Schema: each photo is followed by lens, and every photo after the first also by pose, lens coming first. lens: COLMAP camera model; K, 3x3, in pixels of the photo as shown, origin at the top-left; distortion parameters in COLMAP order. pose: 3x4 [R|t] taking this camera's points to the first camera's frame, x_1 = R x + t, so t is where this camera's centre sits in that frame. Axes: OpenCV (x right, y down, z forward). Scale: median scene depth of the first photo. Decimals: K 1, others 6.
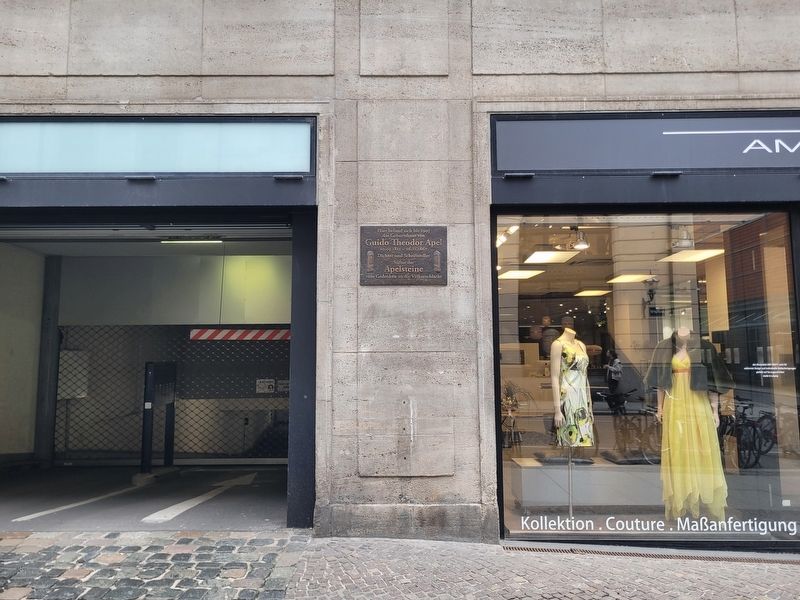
lens RADIAL K [[612.8, 0, 401.0], [0, 612.8, 298.5], [0, 0, 1]] dist [0.035553, -0.028025]
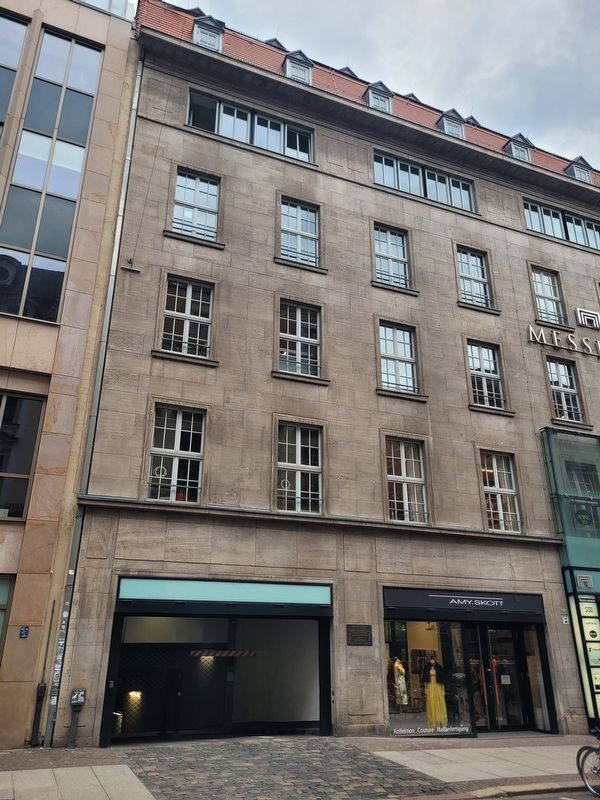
lens RADIAL K [[612.8, 0, 302.4], [0, 612.8, 400.8], [0, 0, 1]] dist [0.035553, -0.028025]
pose [[0.919756, 0.153095, 0.361400, -1.526021], [-0.042092, 0.953953, -0.296988, -0.256923], [-0.390226, 0.257944, 0.883848, -1.878549]]
